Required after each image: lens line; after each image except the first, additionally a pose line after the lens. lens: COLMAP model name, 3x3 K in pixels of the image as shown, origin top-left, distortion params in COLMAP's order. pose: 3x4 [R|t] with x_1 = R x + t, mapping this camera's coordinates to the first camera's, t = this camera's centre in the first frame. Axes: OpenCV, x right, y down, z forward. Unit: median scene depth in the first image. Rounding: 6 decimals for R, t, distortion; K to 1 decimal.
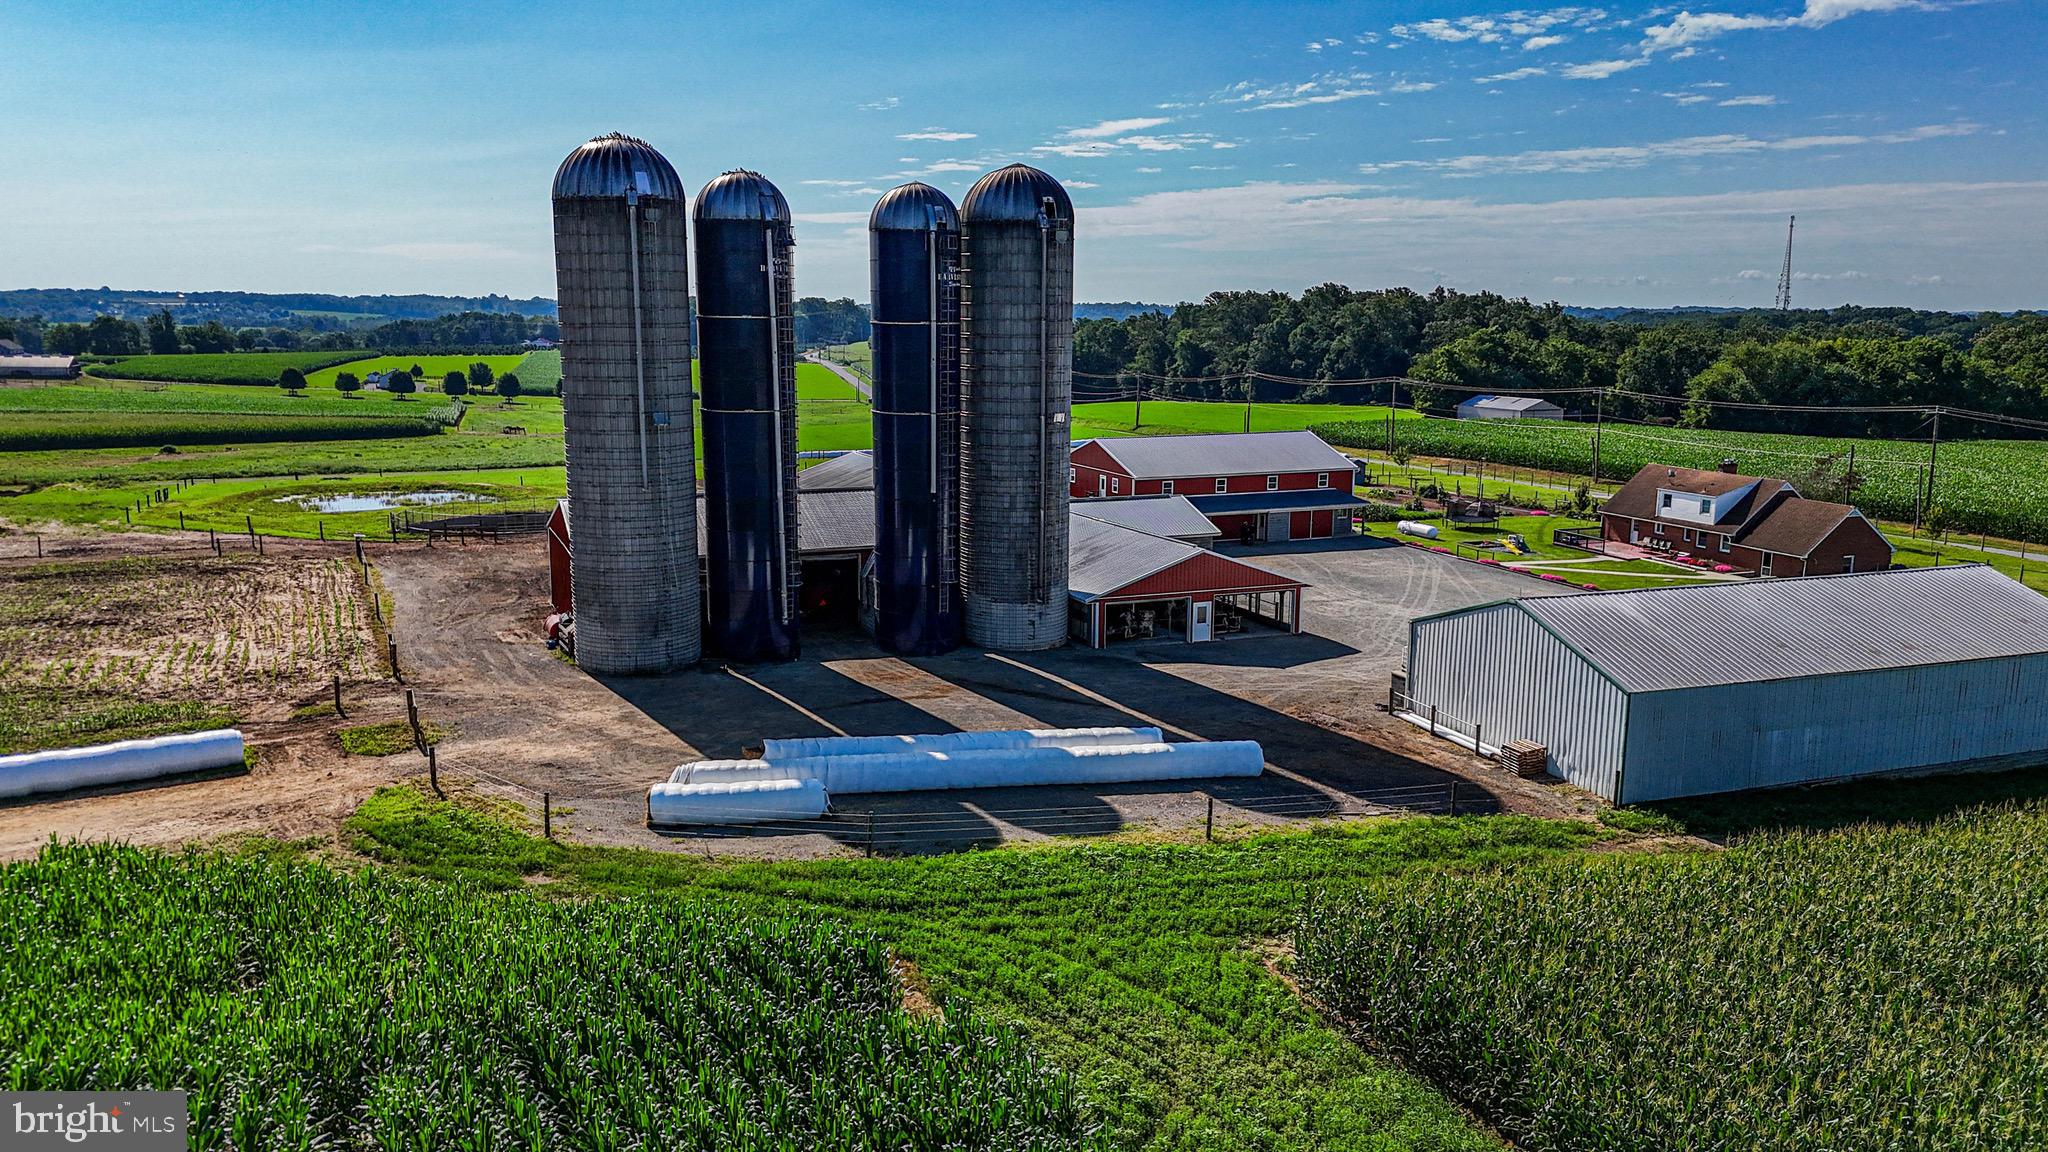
lens RADIAL K [[1512.4, 0, 1026.8], [0, 1512.4, 577.8], [0, 0, 1]] dist [0.072461, -0.065532]
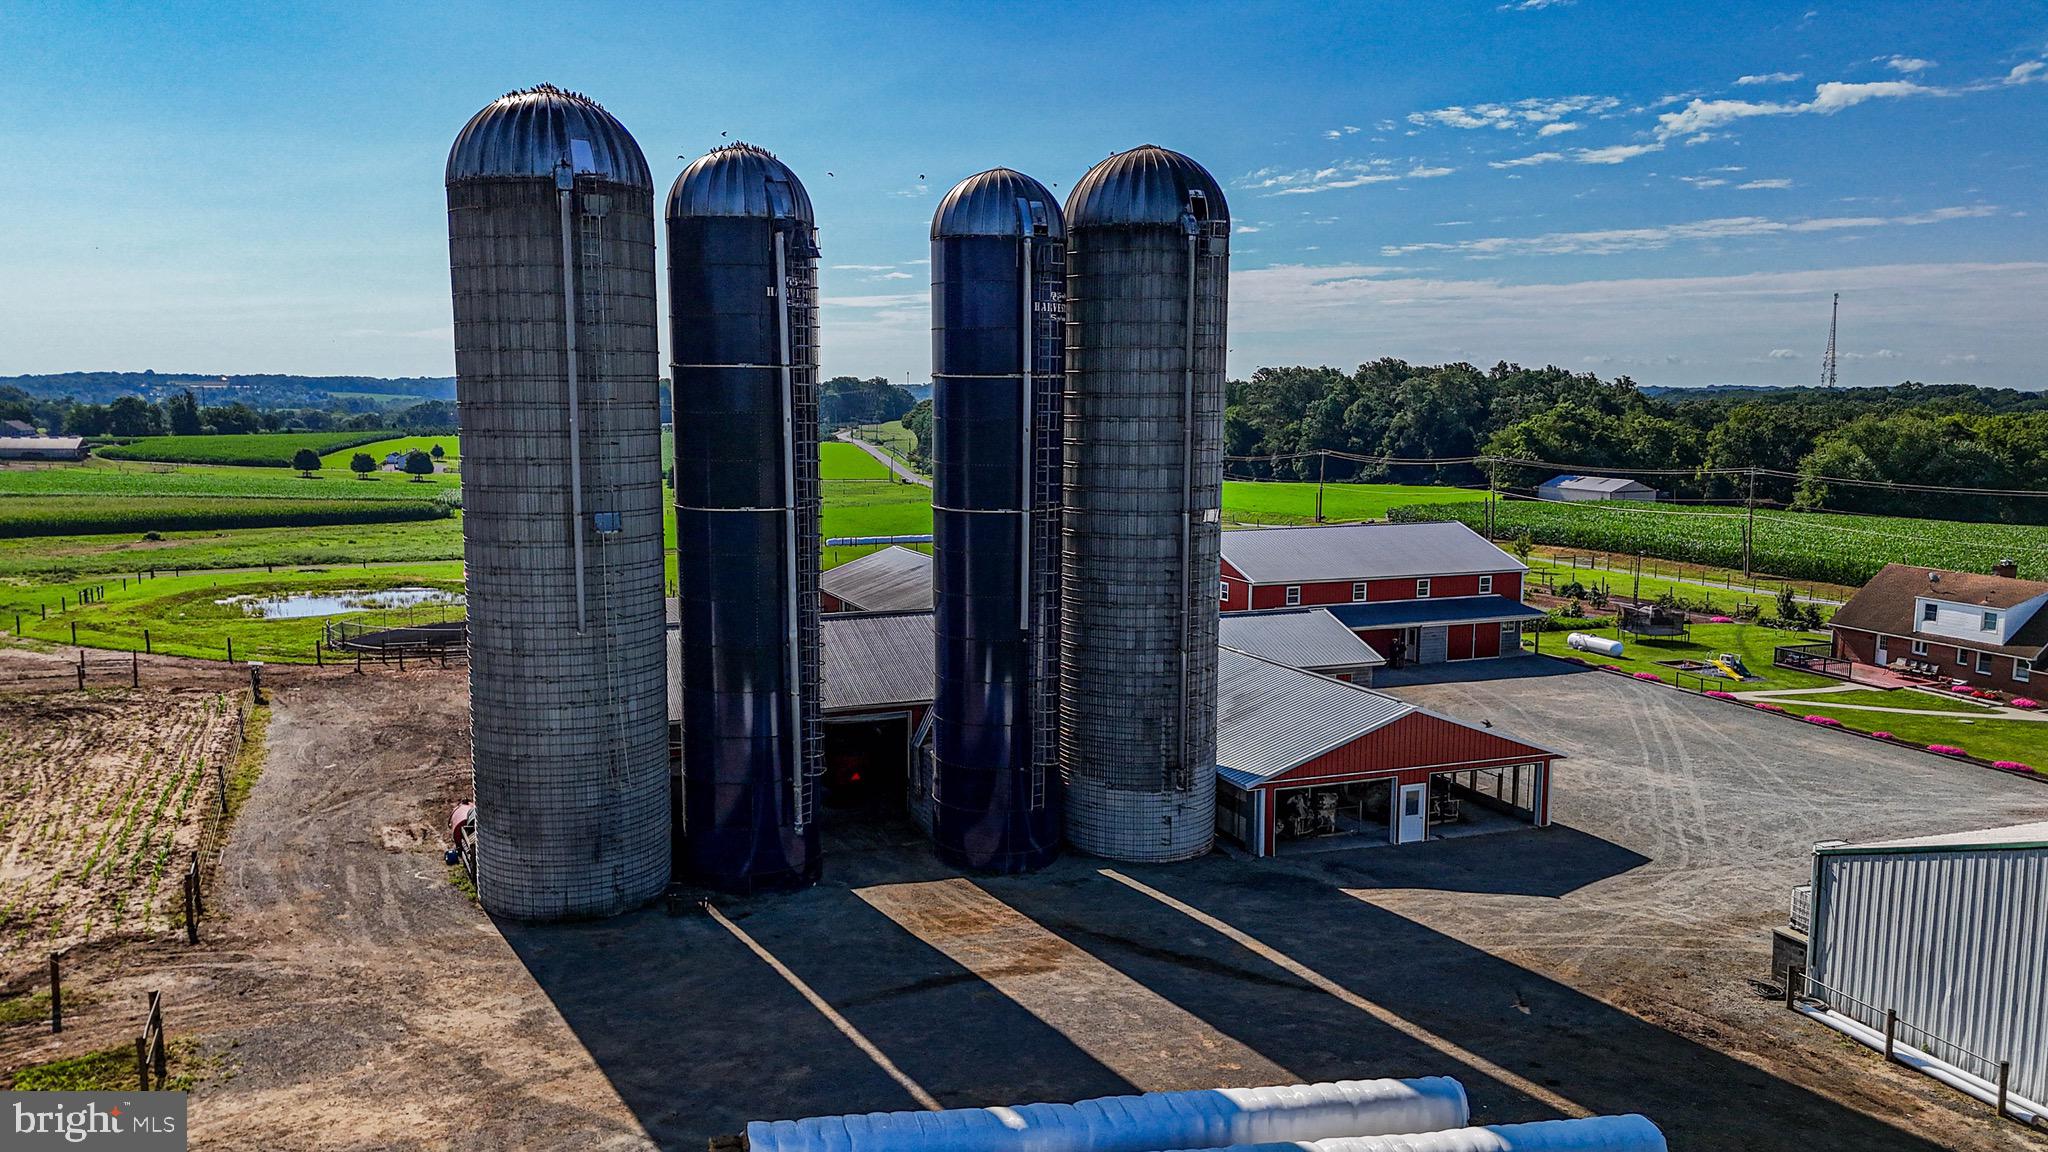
lens RADIAL K [[1512.4, 0, 1027.8], [0, 1512.4, 583.0], [0, 0, 1]] dist [0.072461, -0.065532]
pose [[0.999815, 0.000273, -0.019233, -0.045570], [-0.001199, 0.998839, -0.048152, -0.042936], [0.019197, 0.048166, 0.998655, 0.322428]]
